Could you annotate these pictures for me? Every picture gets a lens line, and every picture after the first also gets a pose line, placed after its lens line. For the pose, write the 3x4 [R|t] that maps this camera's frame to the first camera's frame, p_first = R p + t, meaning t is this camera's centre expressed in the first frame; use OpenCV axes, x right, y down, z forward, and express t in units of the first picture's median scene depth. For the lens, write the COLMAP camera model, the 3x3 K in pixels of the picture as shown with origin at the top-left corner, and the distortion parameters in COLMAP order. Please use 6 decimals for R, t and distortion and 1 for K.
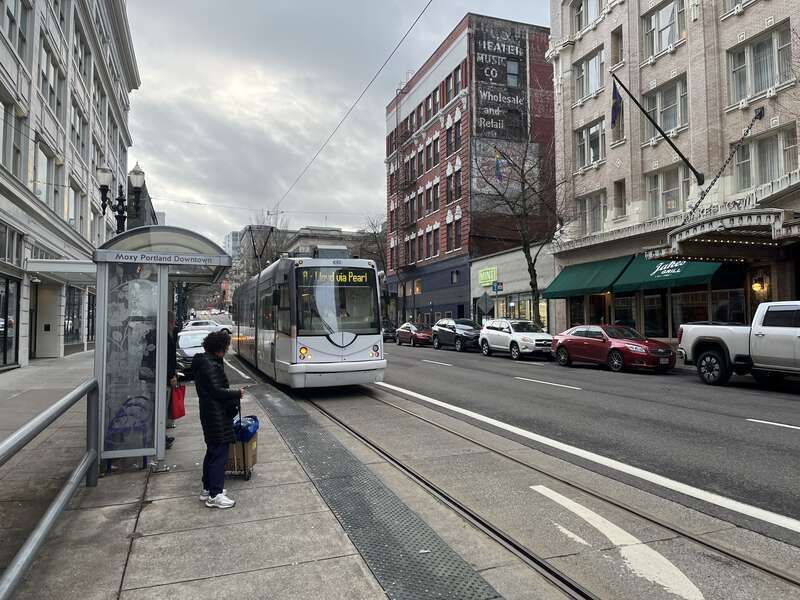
lens RADIAL K [[605.5, 0, 402.2], [0, 605.5, 300.1], [0, 0, 1]] dist [0.037306, -0.003783]
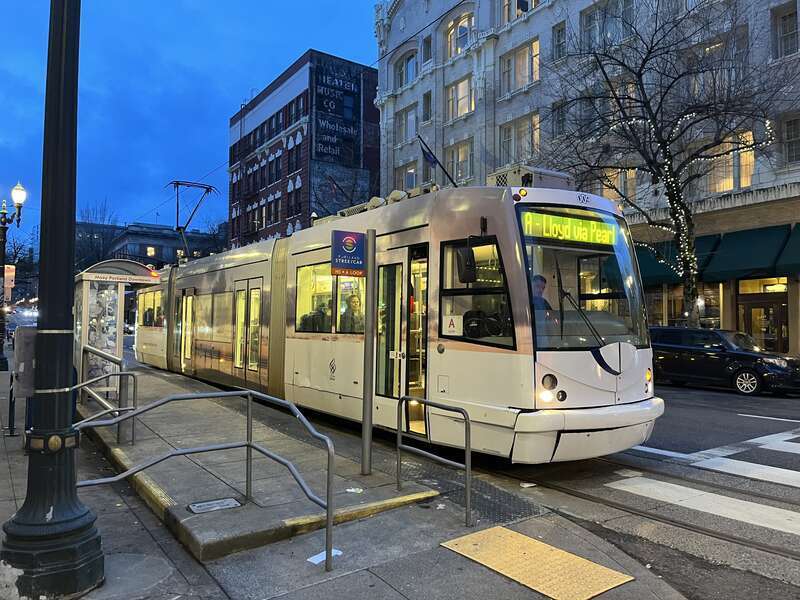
lens RADIAL K [[605.5, 0, 400.5], [0, 605.5, 303.5], [0, 0, 1]] dist [0.037306, -0.003783]
pose [[0.965361, 0.026417, 0.259576, -0.009560], [-0.025635, 0.999651, -0.006401, -0.000963], [-0.259655, -0.000475, 0.965701, -0.119887]]
